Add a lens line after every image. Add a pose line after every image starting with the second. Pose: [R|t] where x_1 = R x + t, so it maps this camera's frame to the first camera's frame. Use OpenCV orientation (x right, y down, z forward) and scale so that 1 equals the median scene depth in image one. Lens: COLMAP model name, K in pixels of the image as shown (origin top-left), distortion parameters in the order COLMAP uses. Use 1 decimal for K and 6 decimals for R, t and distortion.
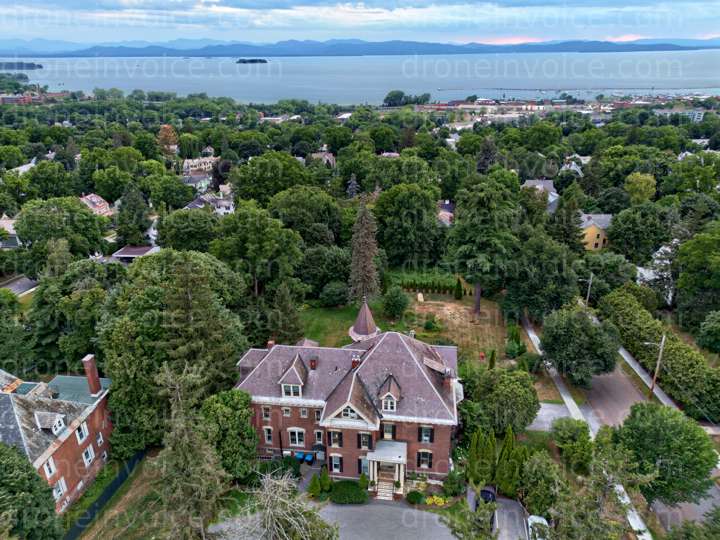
lens RADIAL K [[507.9, 0, 361.9], [0, 507.9, 268.8], [0, 0, 1]] dist [0.085782, -0.087040]
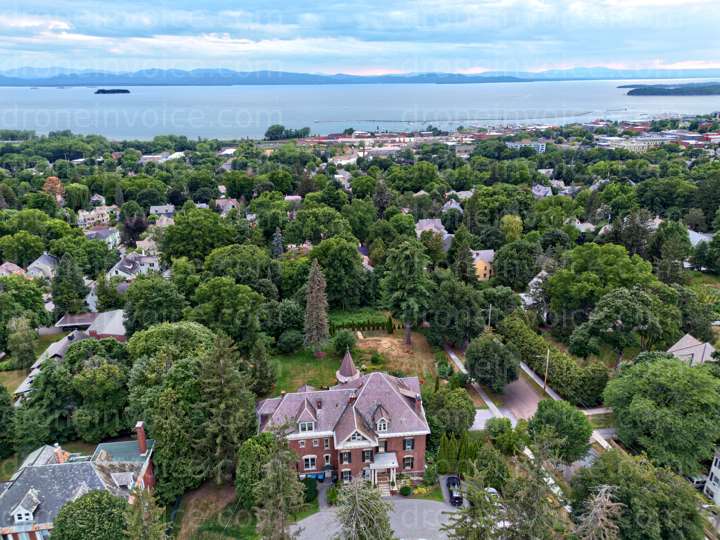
lens RADIAL K [[507.9, 0, 361.9], [0, 507.9, 268.8], [0, 0, 1]] dist [0.085782, -0.087040]
pose [[0.972600, -0.079918, 0.218316, -0.122317], [0.090630, 0.995102, -0.039484, -0.049448], [-0.214091, 0.058188, 0.975079, -0.165922]]
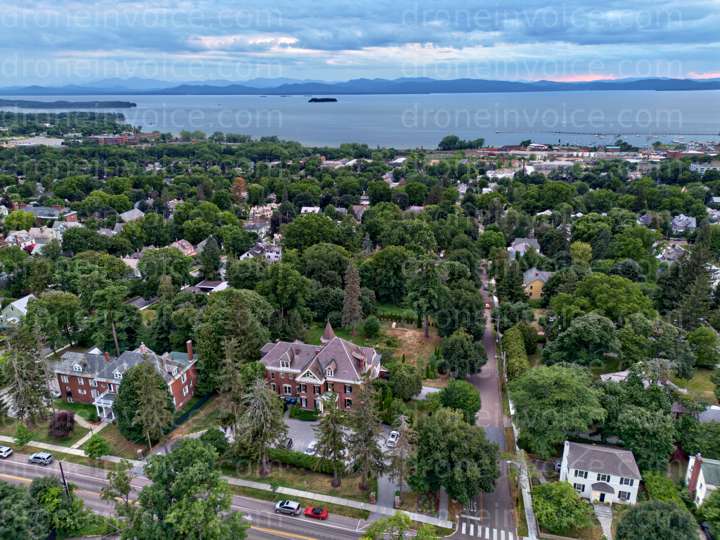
lens RADIAL K [[507.9, 0, 361.9], [0, 507.9, 268.8], [0, 0, 1]] dist [0.085782, -0.087040]
pose [[0.992157, 0.042614, -0.117509, 0.181276], [-0.049836, 0.997000, -0.059221, -0.014110], [0.114633, 0.064612, 0.991305, -0.460969]]
